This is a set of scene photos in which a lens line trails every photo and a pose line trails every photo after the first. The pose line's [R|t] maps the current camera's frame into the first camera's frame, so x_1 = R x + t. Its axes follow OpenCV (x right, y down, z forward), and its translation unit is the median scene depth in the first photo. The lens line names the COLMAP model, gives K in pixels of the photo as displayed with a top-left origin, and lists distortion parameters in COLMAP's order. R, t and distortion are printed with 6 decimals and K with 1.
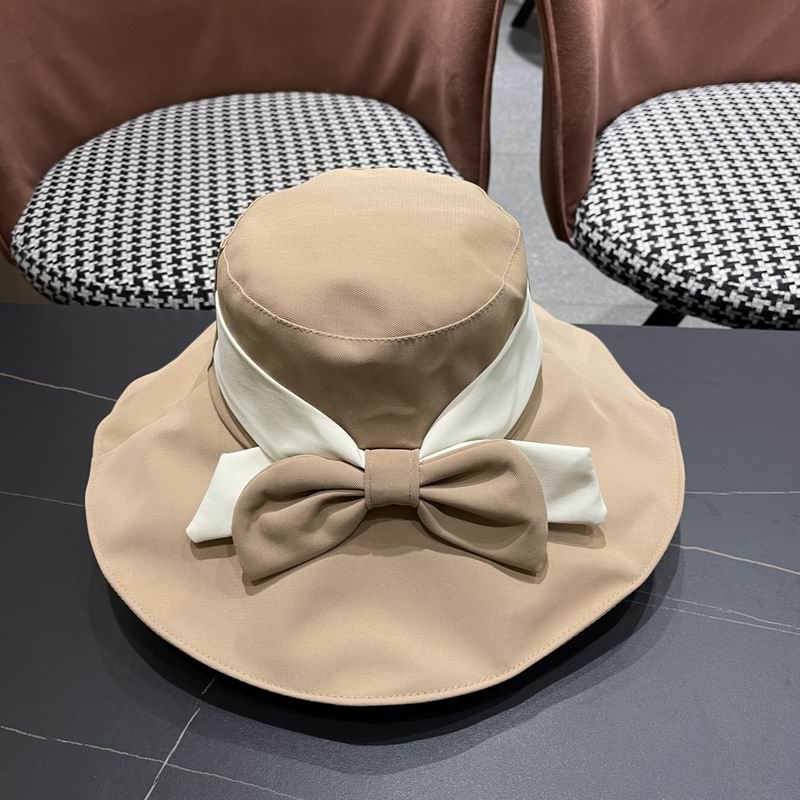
lens RADIAL K [[830.0, 0, 404.7], [0, 830.0, 415.8], [0, 0, 1]] dist [0.014875, 0.000000]
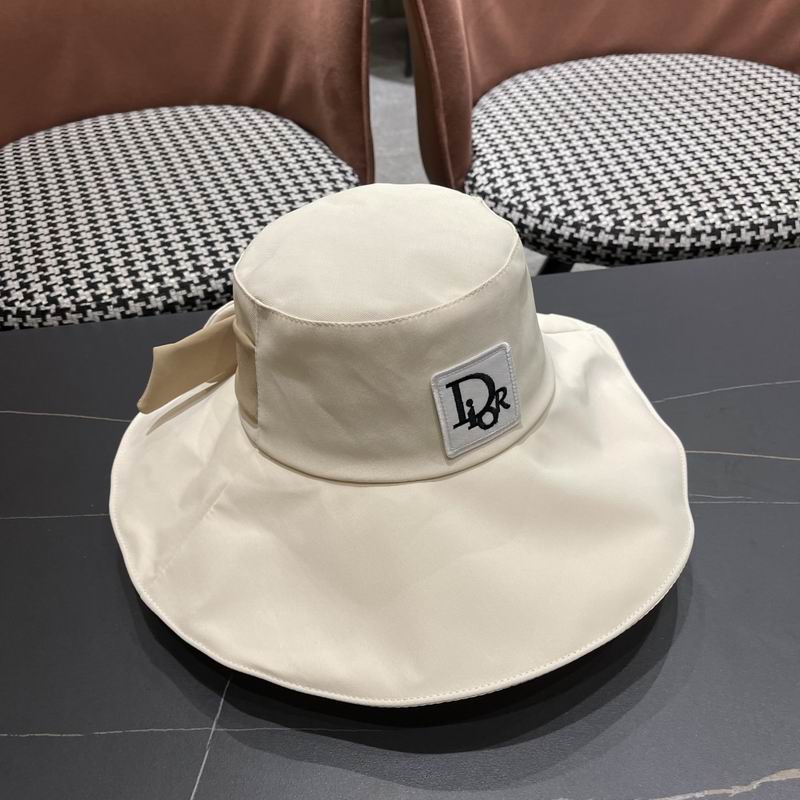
lens RADIAL K [[830.0, 0, 404.7], [0, 830.0, 411.1], [0, 0, 1]] dist [0.014875, 0.000000]
pose [[0.974084, -0.155328, 0.164418, -0.094696], [0.160629, 0.986825, -0.019373, 0.053042], [-0.159242, 0.045281, 0.986201, -0.029465]]
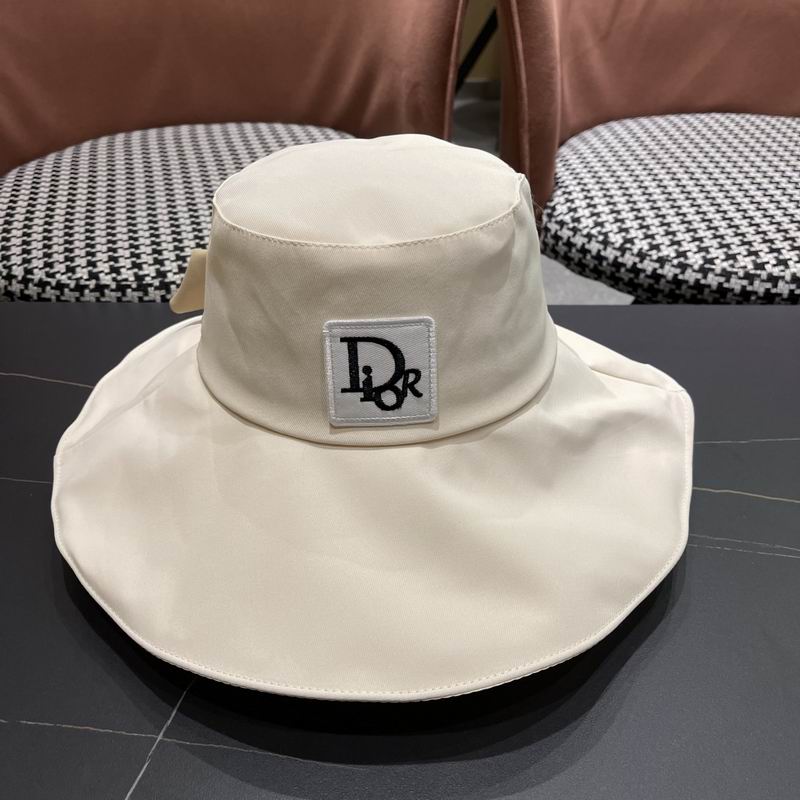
lens RADIAL K [[830.0, 0, 400.4], [0, 830.0, 401.4], [0, 0, 1]] dist [0.014875, 0.000000]
pose [[0.995032, -0.022239, 0.097041, -0.069771], [0.036153, 0.988906, -0.144075, 0.122717], [-0.092760, 0.146867, 0.984797, 0.067745]]
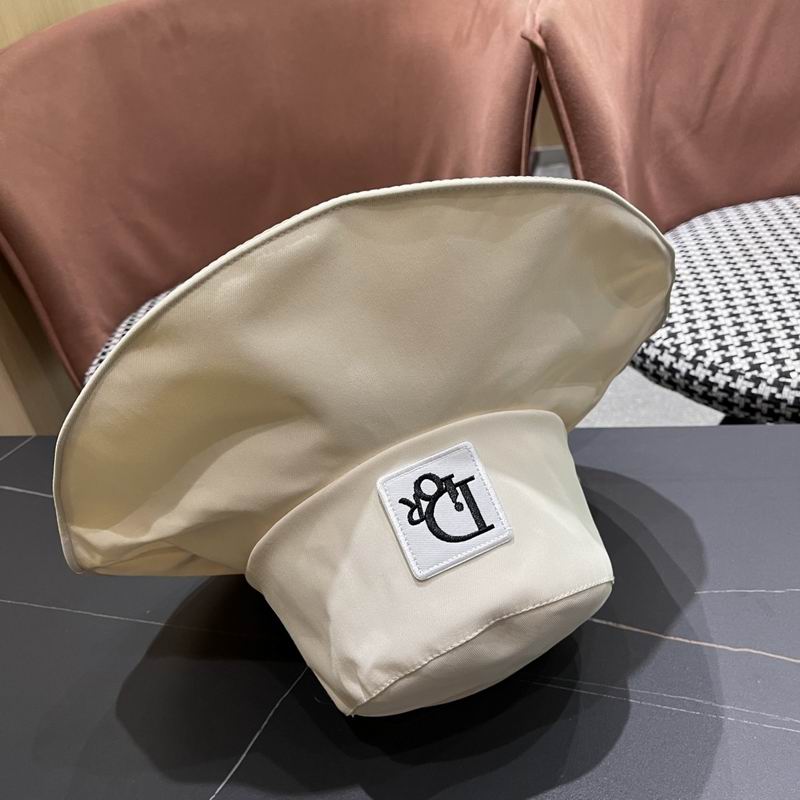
lens RADIAL K [[830.0, 0, 399.6], [0, 830.0, 413.6], [0, 0, 1]] dist [0.014875, 0.000000]
pose [[0.990893, -0.045663, -0.126675, 0.070460], [0.020558, 0.981018, -0.192823, 0.050415], [0.133075, 0.188463, 0.973022, 0.017495]]
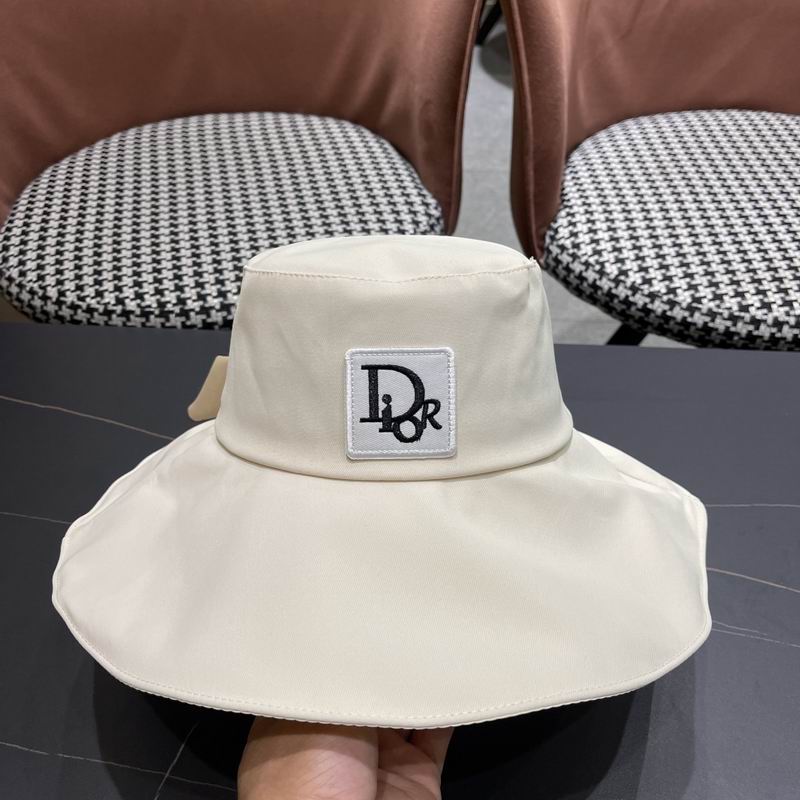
lens RADIAL K [[830.0, 0, 400.2], [0, 830.0, 416.2], [0, 0, 1]] dist [0.014875, 0.000000]
pose [[0.998942, -0.003610, 0.045847, -0.025354], [0.004092, 0.999937, -0.010430, -0.008371], [-0.045806, 0.010606, 0.998894, -0.027190]]
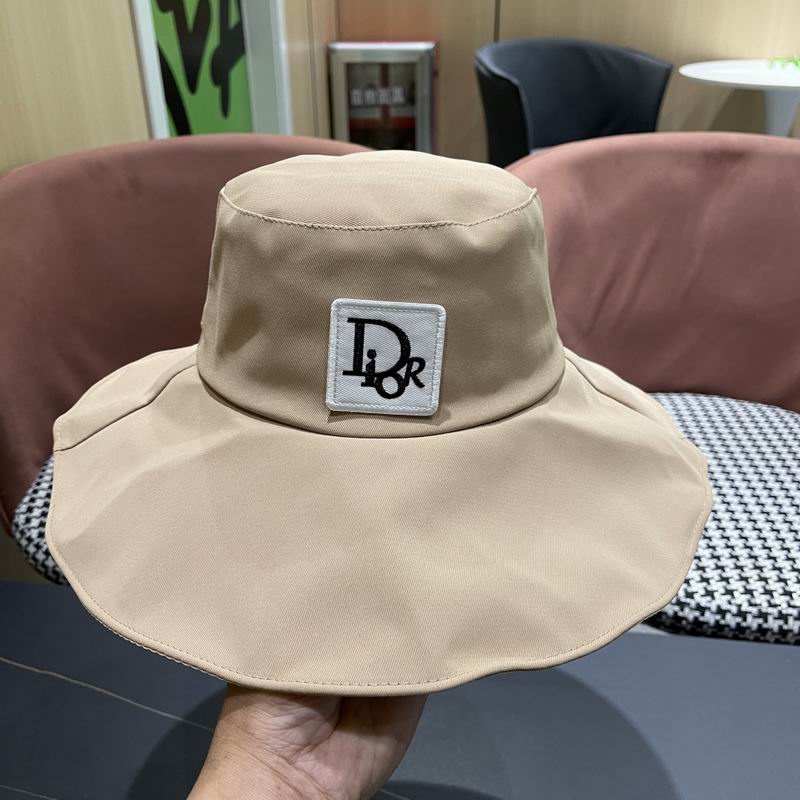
lens RADIAL K [[830.0, 0, 397.3], [0, 830.0, 400.6], [0, 0, 1]] dist [0.014875, 0.000000]
pose [[0.999241, 0.035299, 0.016454, 0.022384], [-0.029827, 0.965290, -0.259473, -0.094141], [-0.025042, 0.258785, 0.965610, -0.150479]]
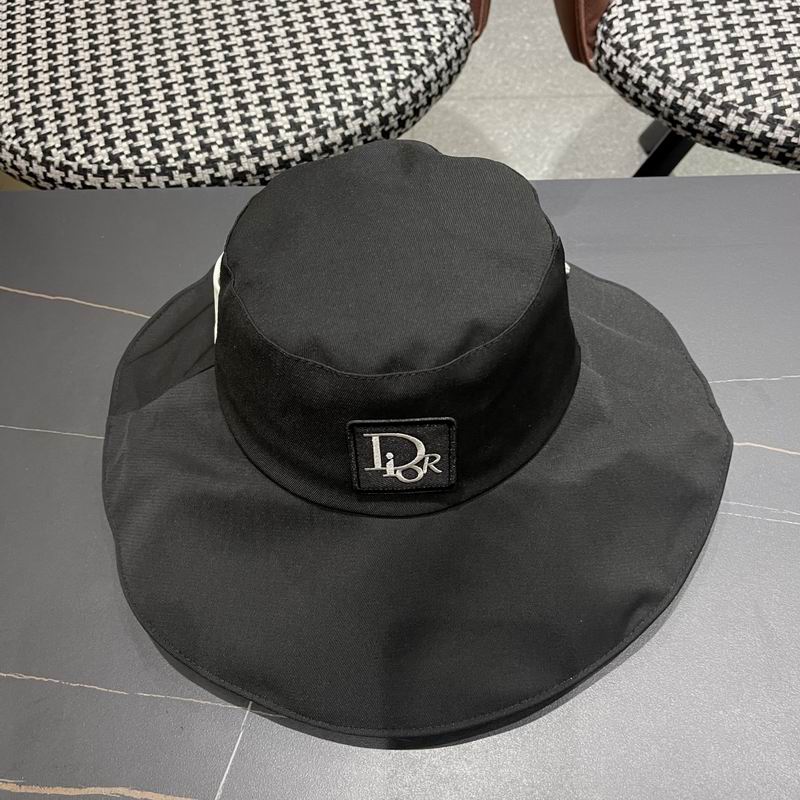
lens RADIAL K [[830.0, 0, 402.0], [0, 830.0, 418.2], [0, 0, 1]] dist [0.014875, 0.000000]
pose [[0.996694, -0.079938, 0.014495, -0.047076], [0.072831, 0.958231, 0.276565, -0.115985], [-0.035998, -0.274595, 0.960886, 0.053660]]
